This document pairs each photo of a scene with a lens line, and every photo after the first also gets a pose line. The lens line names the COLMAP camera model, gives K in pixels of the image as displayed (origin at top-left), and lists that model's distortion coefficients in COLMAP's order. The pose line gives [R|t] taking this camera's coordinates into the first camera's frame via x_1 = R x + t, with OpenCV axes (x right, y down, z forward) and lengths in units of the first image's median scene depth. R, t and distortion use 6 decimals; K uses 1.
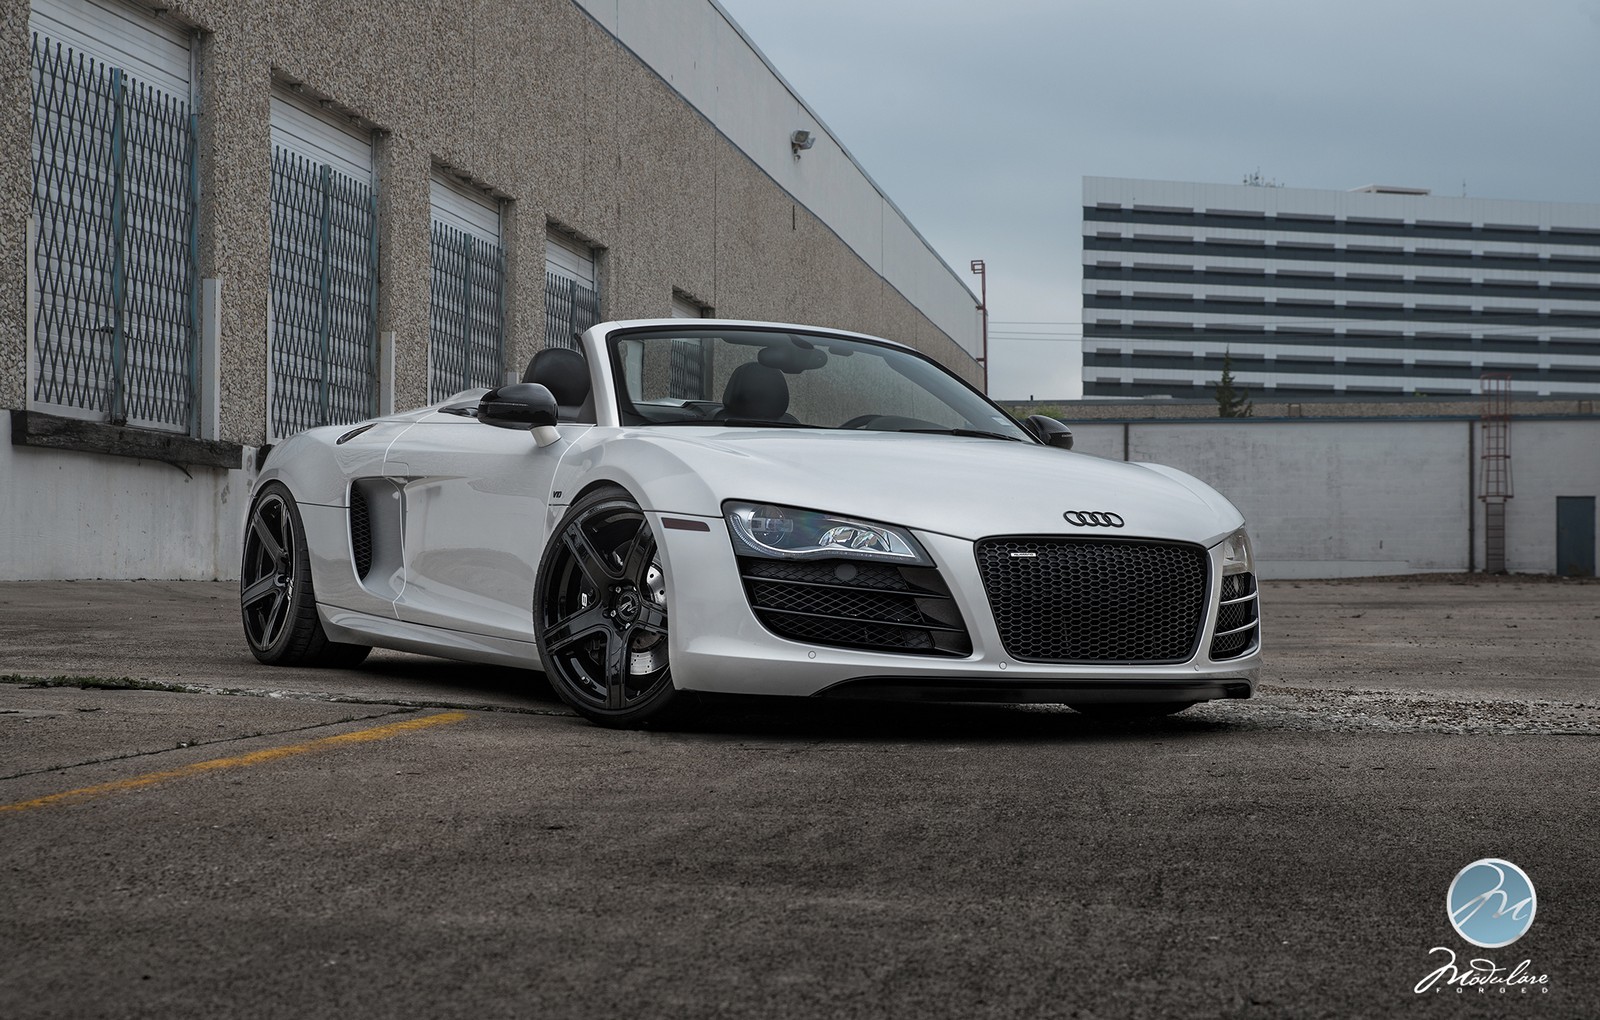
lens RADIAL K [[2908.9, 0, 801.1], [0, 2908.9, 512.4], [0, 0, 1]] dist [0.133341, 0.000000]
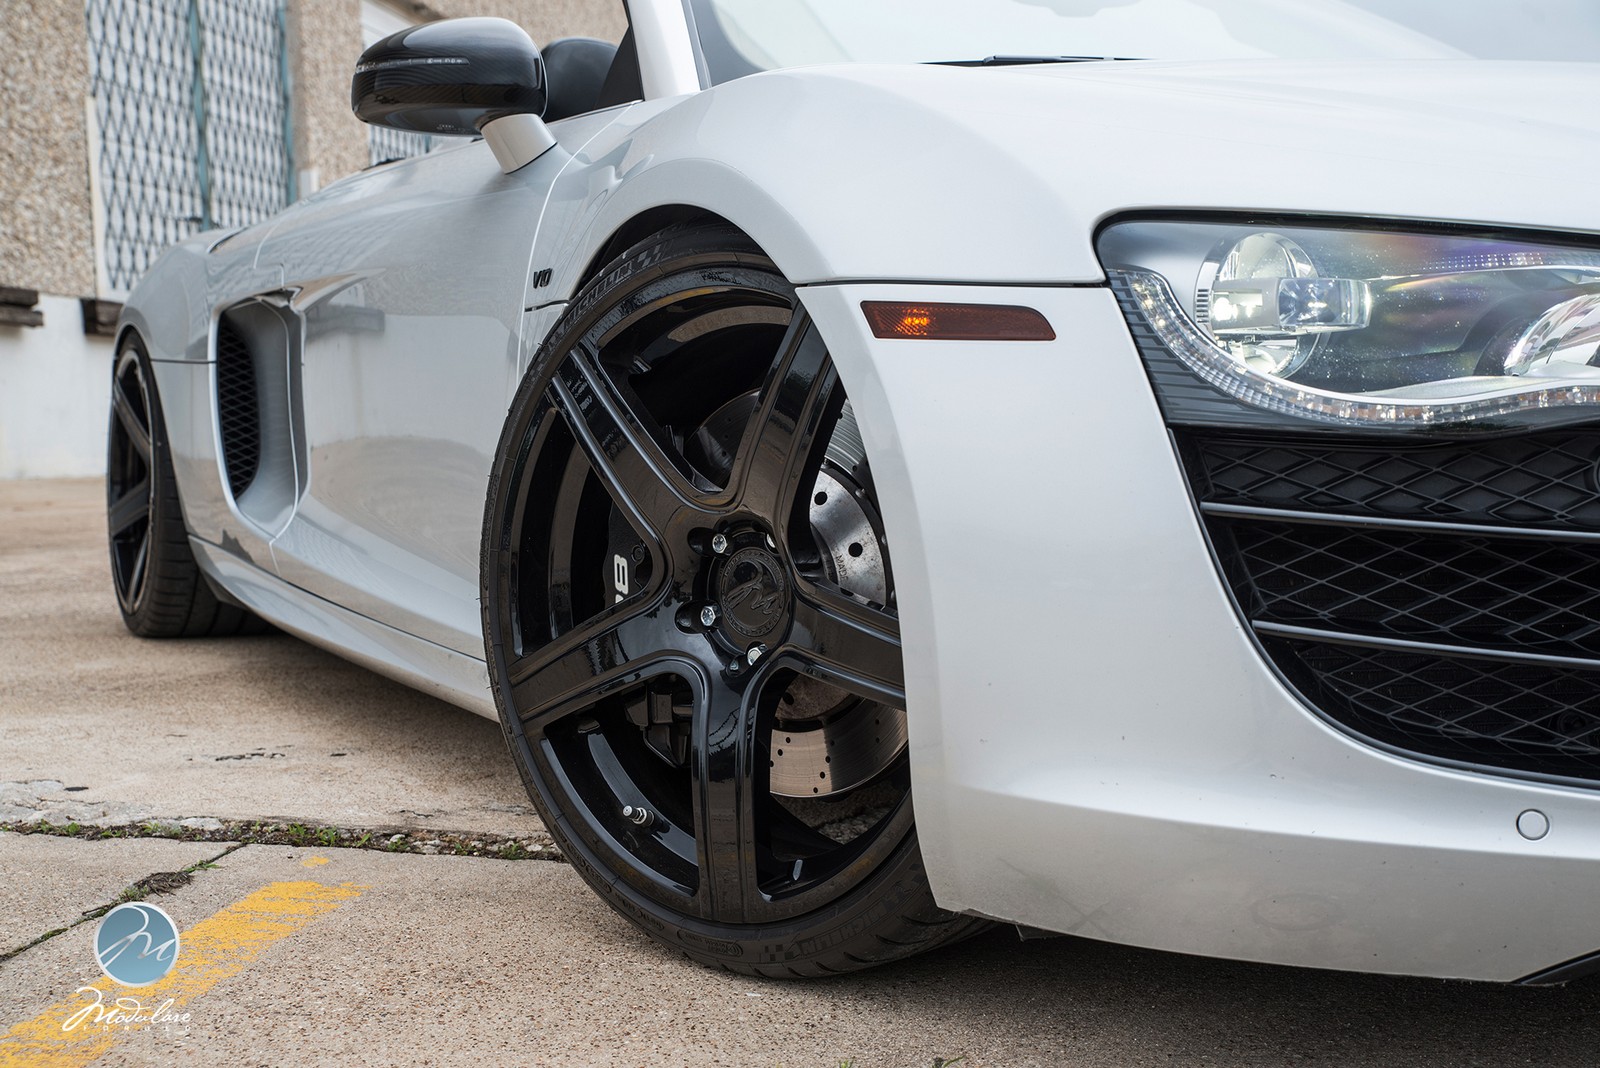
lens RADIAL K [[1939.4, 0, 794.9], [0, 1939.4, 528.9], [0, 0, 1]] dist [0.047254, 0.000000]
pose [[0.998841, -0.042224, -0.023097, -0.022594], [0.043802, 0.996392, 0.072698, 0.004274], [0.019944, -0.073625, 0.997087, 0.358981]]
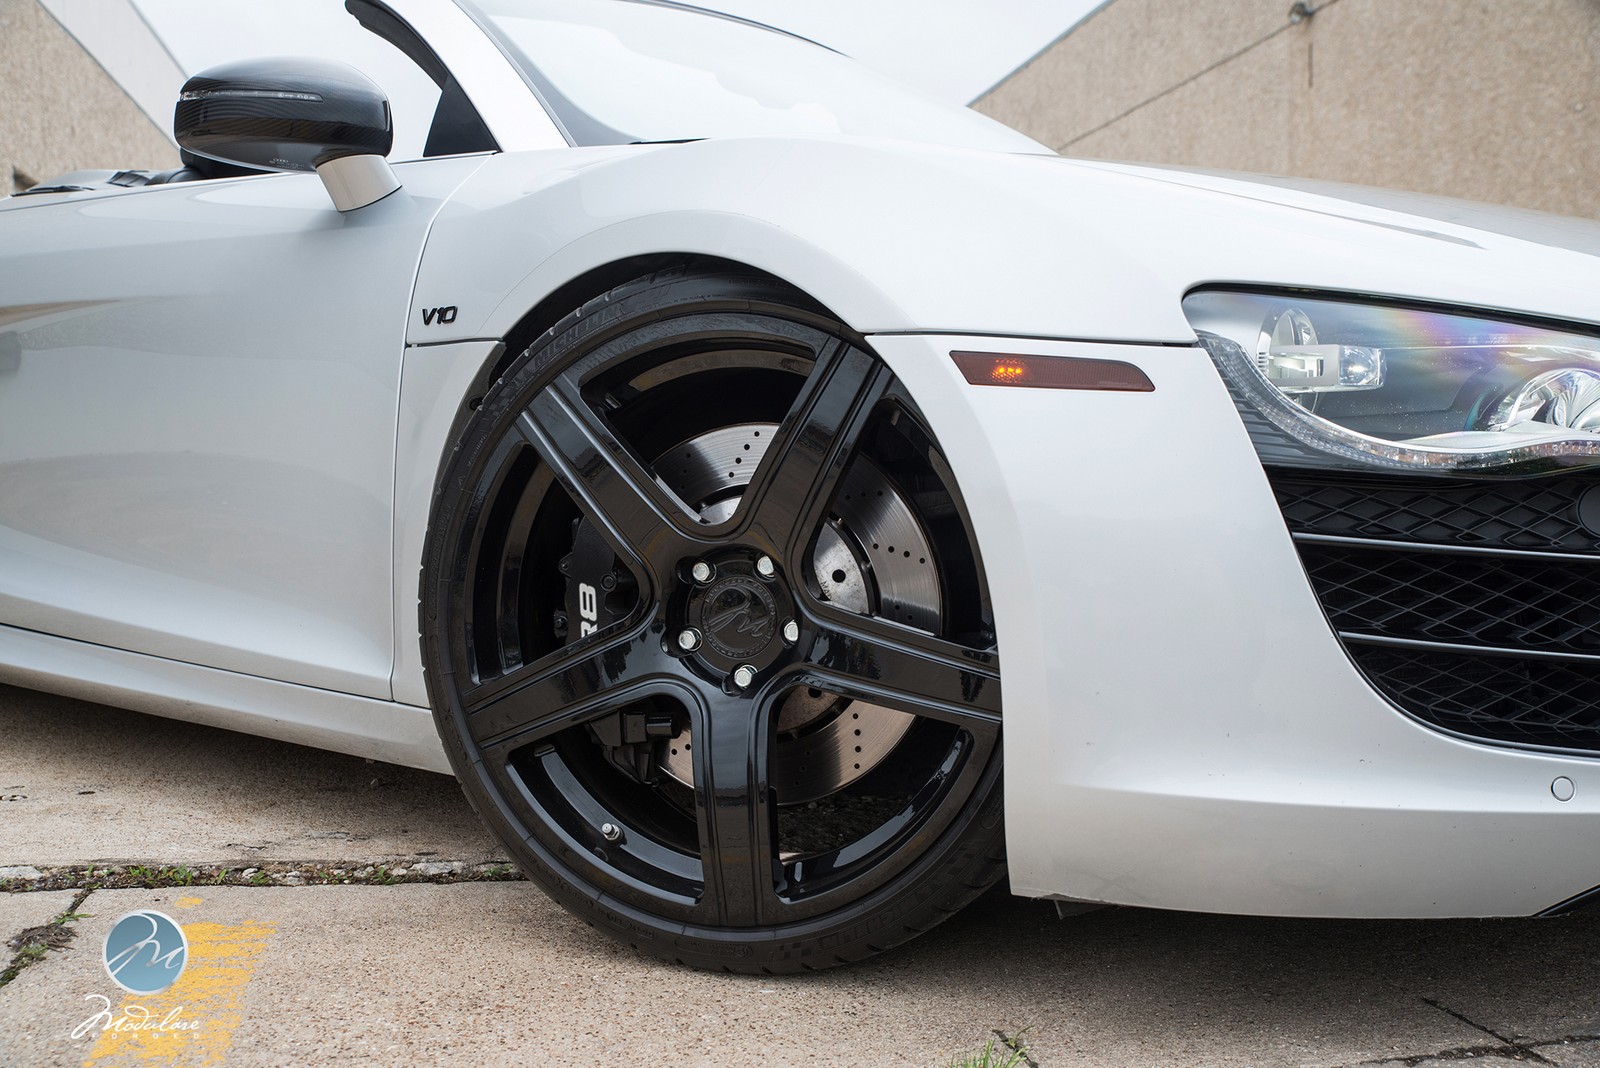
lens RADIAL K [[1687.9, 0, 797.0], [0, 1687.9, 532.4], [0, 0, 1]] dist [0.026273, 0.000000]
pose [[0.936034, -0.043792, 0.349174, -0.056471], [0.020308, 0.997295, 0.070638, 0.003501], [-0.351323, -0.059028, 0.934392, 0.369944]]
